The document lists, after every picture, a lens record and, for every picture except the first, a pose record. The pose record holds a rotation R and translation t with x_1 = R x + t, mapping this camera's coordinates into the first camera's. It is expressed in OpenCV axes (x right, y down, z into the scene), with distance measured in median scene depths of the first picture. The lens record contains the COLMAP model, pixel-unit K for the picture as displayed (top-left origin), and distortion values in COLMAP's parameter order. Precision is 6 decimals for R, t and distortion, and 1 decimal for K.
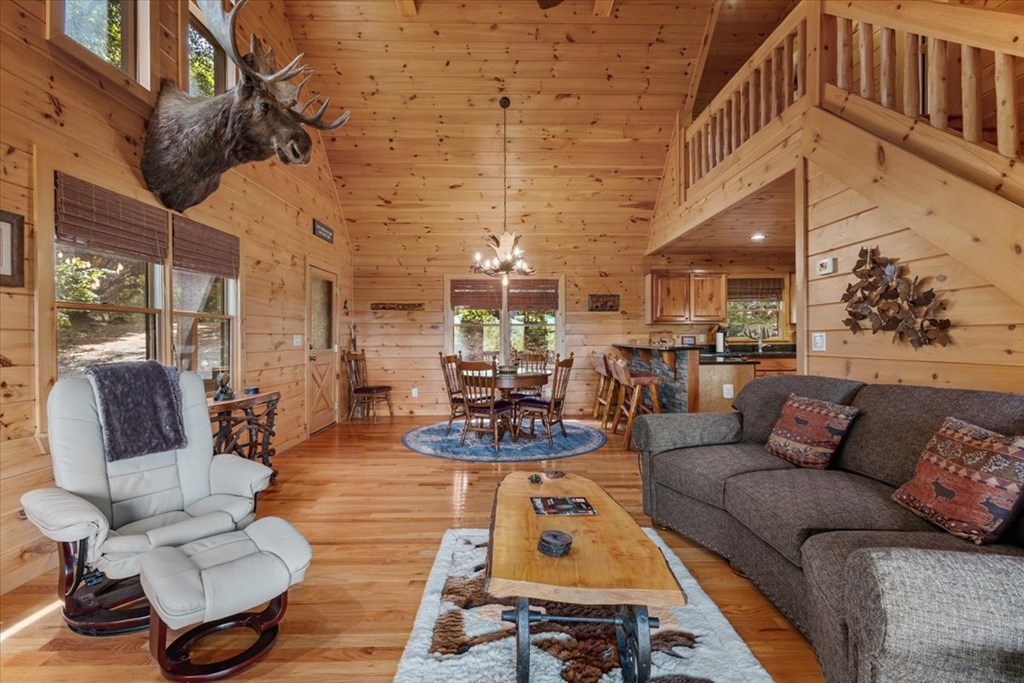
lens RADIAL K [[489.2, 0, 514.1], [0, 489.2, 336.0], [0, 0, 1]] dist [-0.002107, -0.000085]
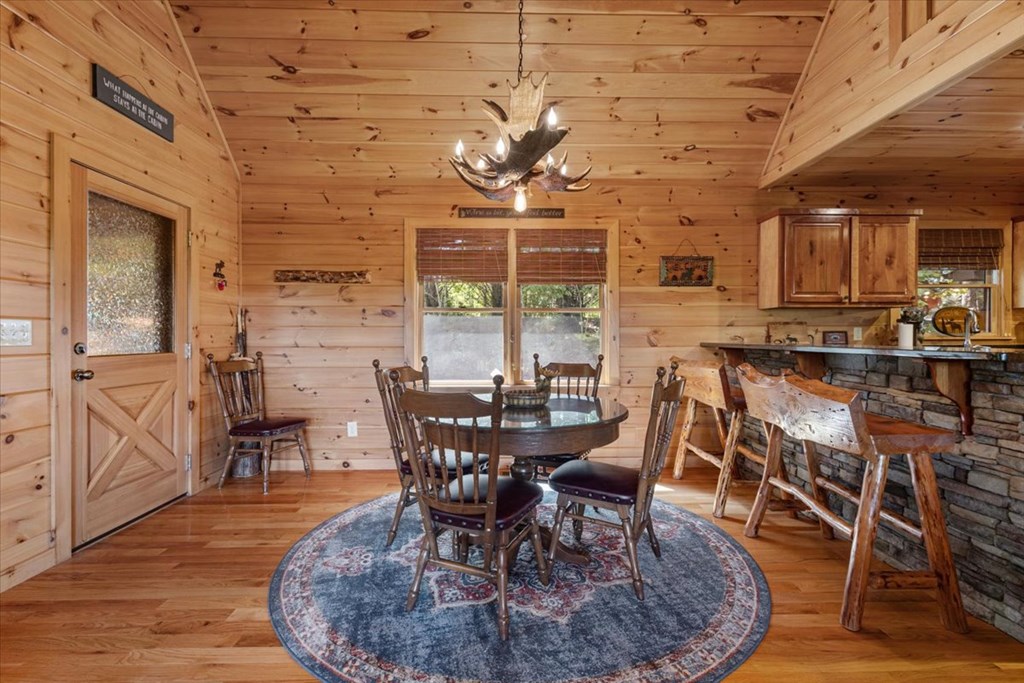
lens RADIAL K [[471.8, 0, 511.8], [0, 471.8, 337.9], [0, 0, 1]] dist [-0.002638, -0.000611]
pose [[0.999988, 0.002475, 0.004325, -0.022168], [-0.002491, 0.999990, 0.003617, 0.008075], [-0.004316, -0.003628, 0.999984, 0.459915]]
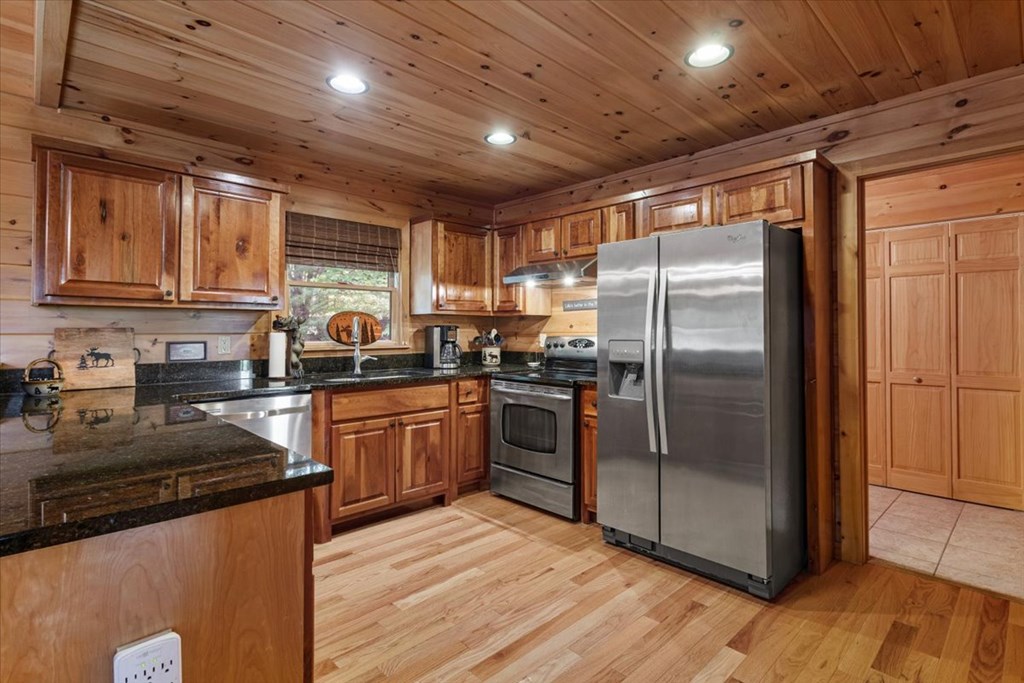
lens RADIAL K [[500.8, 0, 512.2], [0, 500.8, 331.8], [0, 0, 1]] dist [0.018609, 0.000726]
pose [[0.731687, 0.003039, 0.681634, 0.274056], [-0.000505, 0.999992, -0.003916, -0.005316], [-0.681640, 0.002522, 0.731683, 0.527557]]
